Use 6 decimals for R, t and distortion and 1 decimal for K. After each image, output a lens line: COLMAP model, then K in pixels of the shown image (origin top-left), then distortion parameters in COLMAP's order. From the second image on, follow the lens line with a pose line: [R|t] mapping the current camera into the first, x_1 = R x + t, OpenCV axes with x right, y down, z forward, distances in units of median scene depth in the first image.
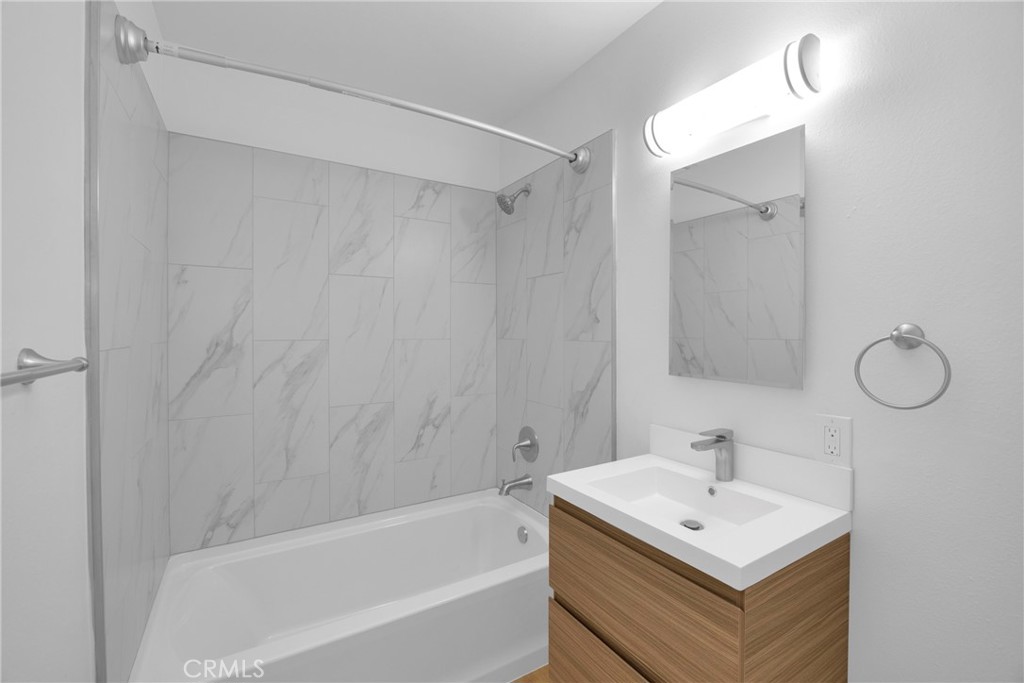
lens RADIAL K [[425.7, 0, 508.6], [0, 425.7, 331.6], [0, 0, 1]] dist [-0.013666, -0.000049]
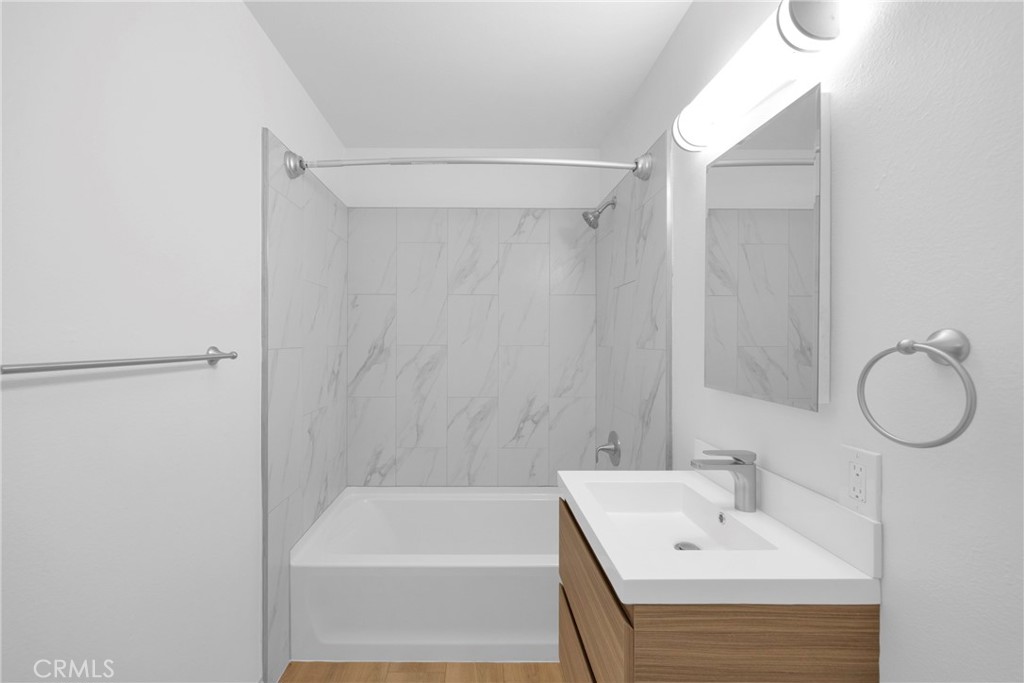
lens RADIAL K [[407.2, 0, 511.4], [0, 407.2, 335.8], [0, 0, 1]] dist [-0.001173, -0.000240]
pose [[0.863906, -0.001756, -0.503651, 0.392579], [-0.003051, 0.999957, -0.008720, 0.000685], [0.503644, 0.009070, 0.863863, 0.022961]]
